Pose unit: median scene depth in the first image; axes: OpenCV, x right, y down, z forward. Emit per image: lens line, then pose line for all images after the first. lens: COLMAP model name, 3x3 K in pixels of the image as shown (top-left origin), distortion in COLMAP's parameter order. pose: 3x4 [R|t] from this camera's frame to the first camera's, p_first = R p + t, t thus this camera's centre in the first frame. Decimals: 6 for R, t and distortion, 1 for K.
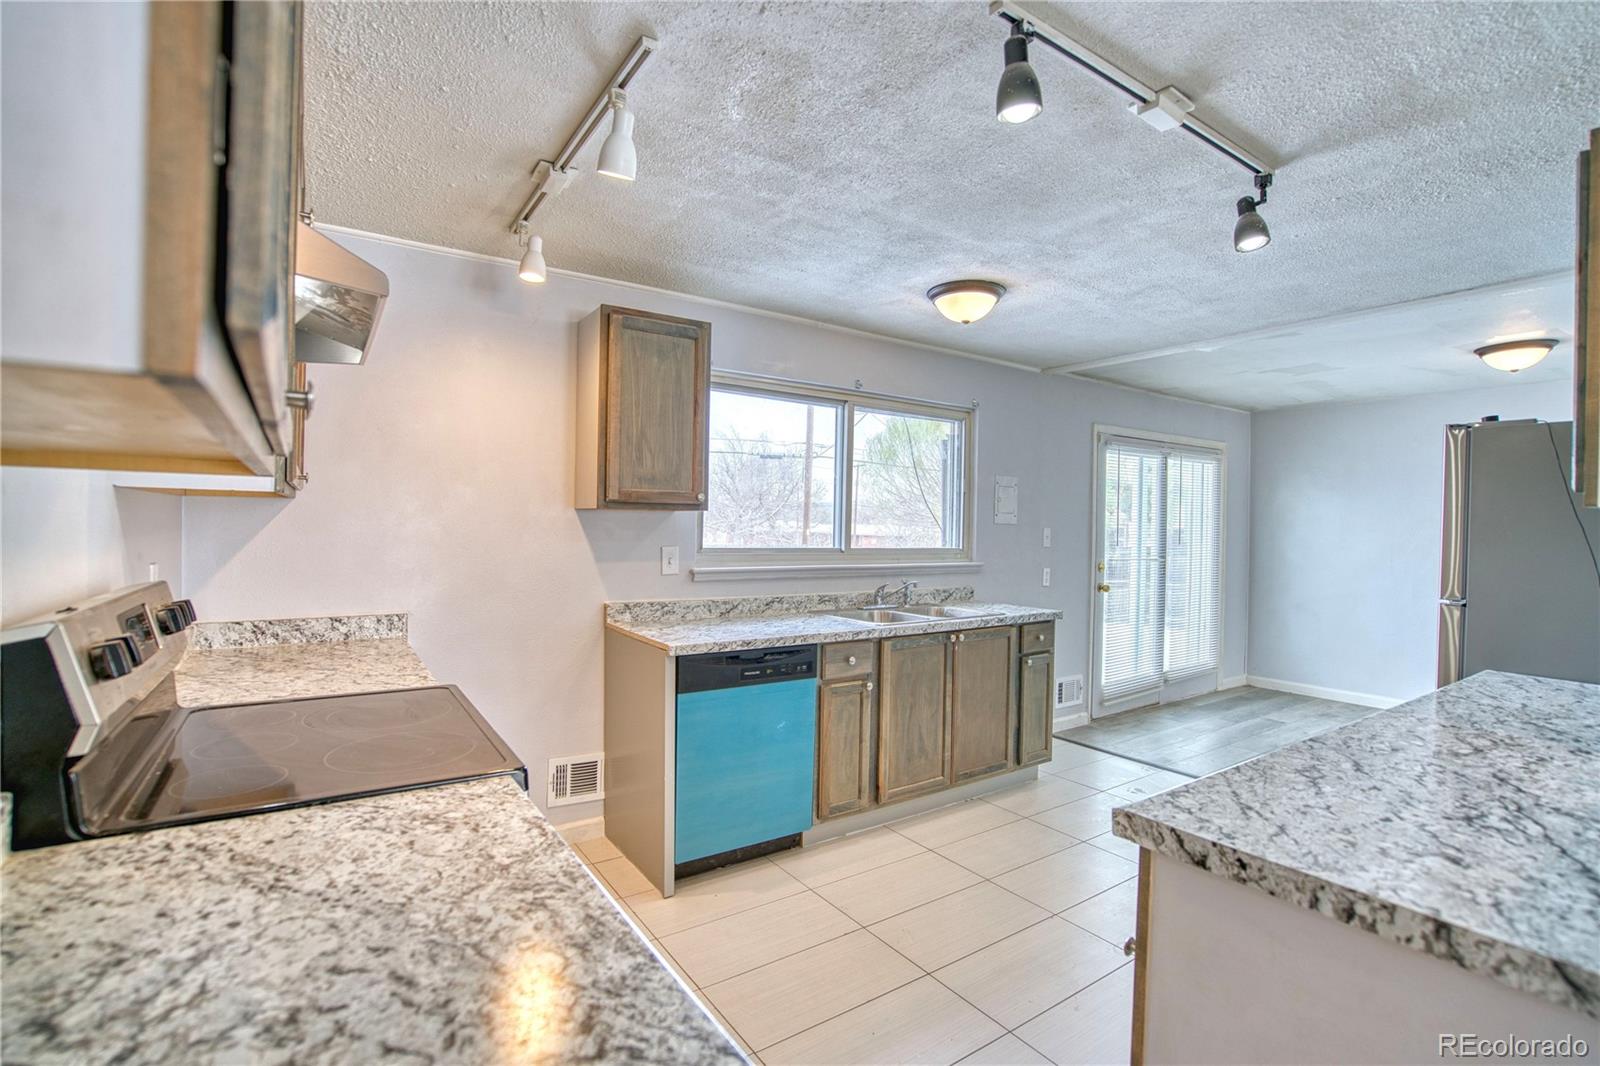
lens RADIAL K [[733.4, 0, 794.1], [0, 733.4, 533.8], [0, 0, 1]] dist [-0.047106, 0.015214]
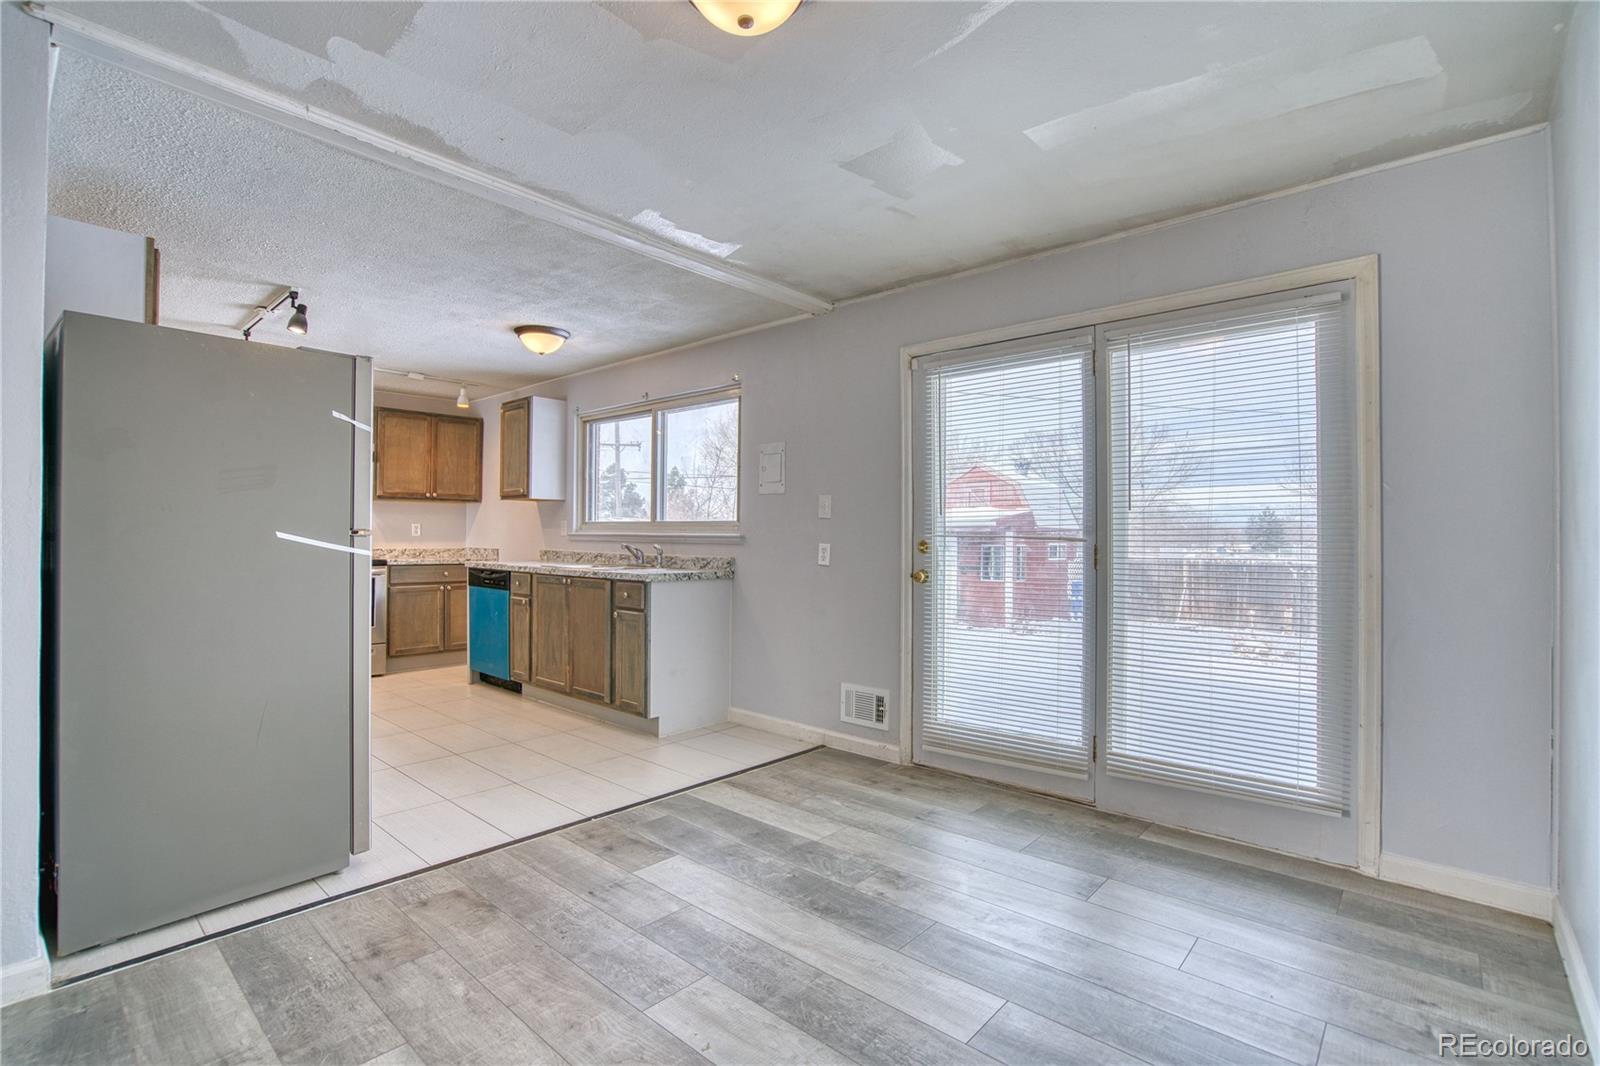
lens RADIAL K [[733.4, 0, 796.4], [0, 733.4, 531.7], [0, 0, 1]] dist [-0.047106, 0.015214]
pose [[0.244520, -0.021445, -0.969407, 1.772633], [-0.018634, 0.999467, -0.026811, 0.087181], [0.969465, 0.024620, 0.243990, 1.177280]]
